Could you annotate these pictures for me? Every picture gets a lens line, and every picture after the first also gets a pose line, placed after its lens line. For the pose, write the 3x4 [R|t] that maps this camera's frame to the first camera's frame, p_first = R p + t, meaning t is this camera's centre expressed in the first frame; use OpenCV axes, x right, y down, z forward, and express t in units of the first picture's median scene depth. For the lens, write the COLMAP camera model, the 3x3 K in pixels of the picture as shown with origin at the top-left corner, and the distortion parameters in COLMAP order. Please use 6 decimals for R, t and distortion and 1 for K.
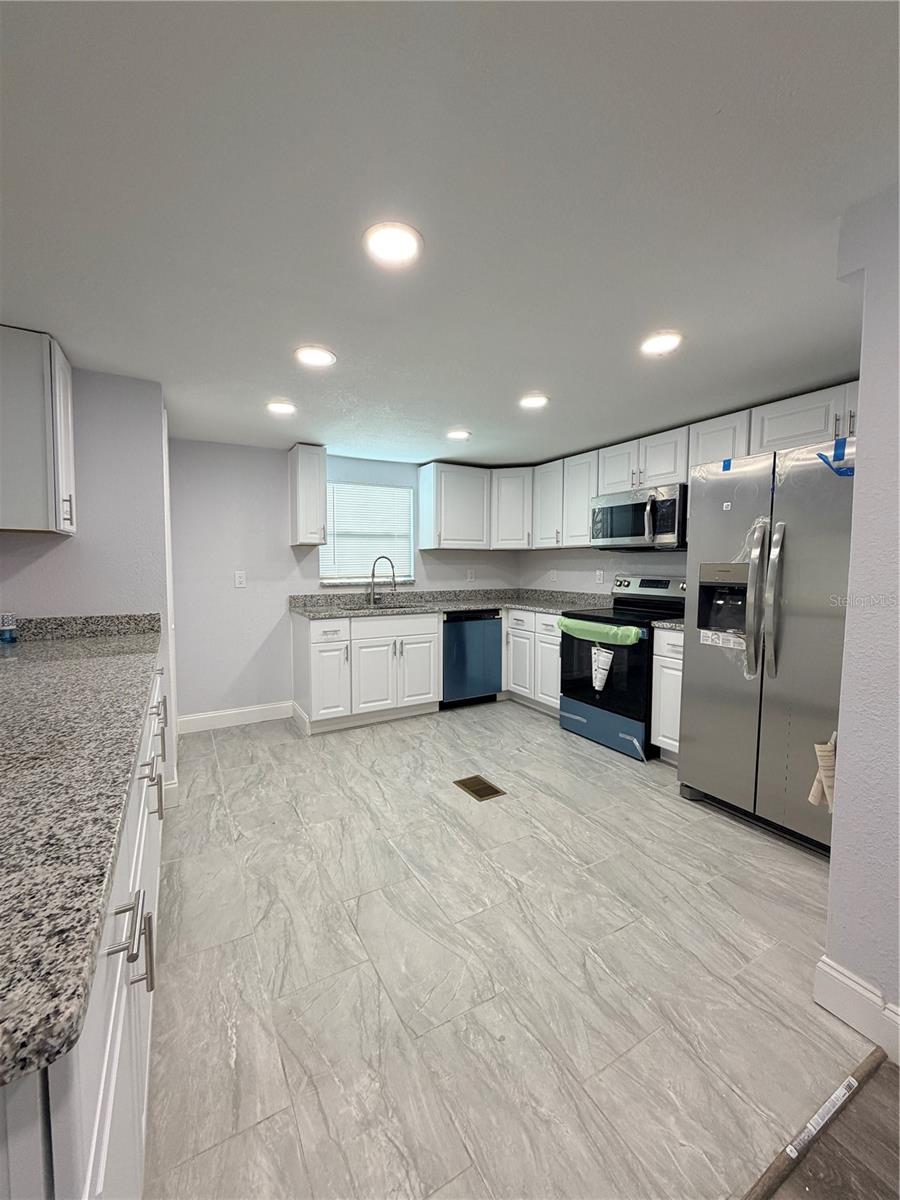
lens RADIAL K [[480.3, 0, 445.6], [0, 480.3, 594.0], [0, 0, 1]] dist [-0.004555, 0.000595]
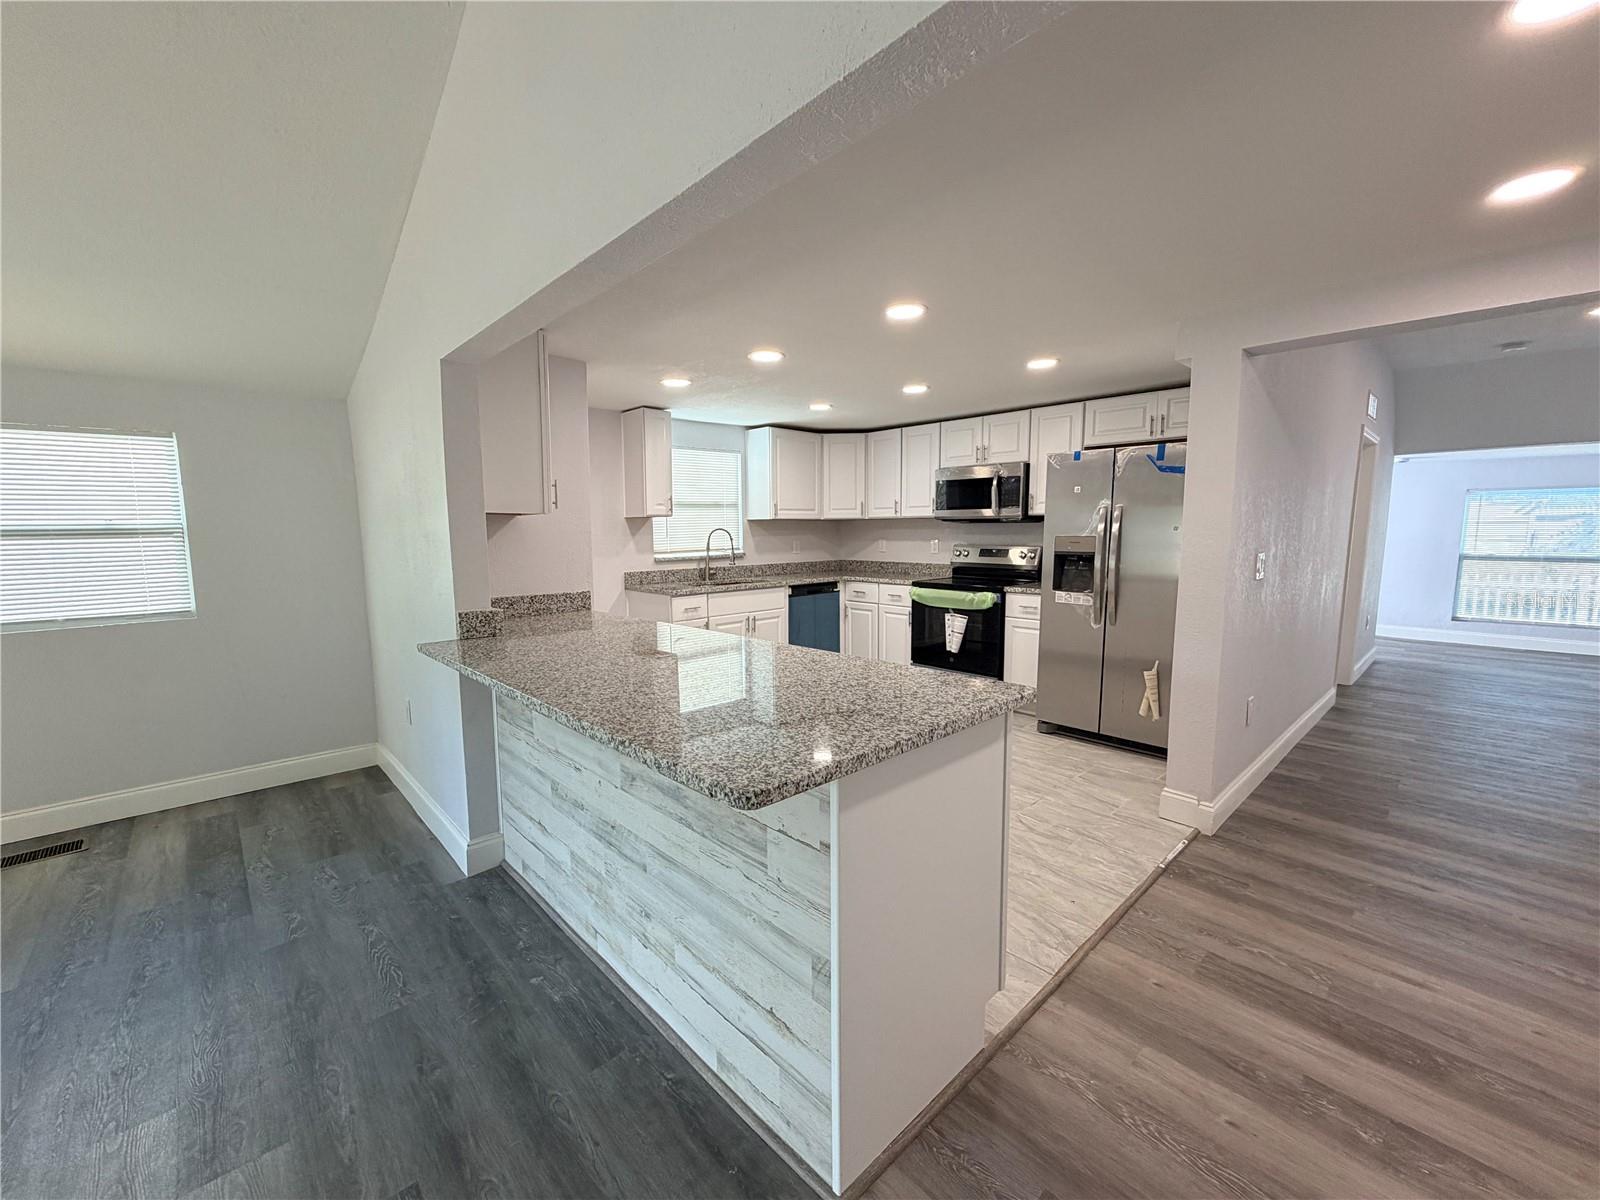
lens RADIAL K [[640.4, 0, 793.4], [0, 640.4, 596.6], [0, 0, 1]] dist [-0.004555, 0.000595]
pose [[0.972373, -0.032531, 0.231154, -0.314690], [0.022324, 0.998662, 0.046638, -0.000913], [-0.232362, -0.040189, 0.971799, -0.268379]]
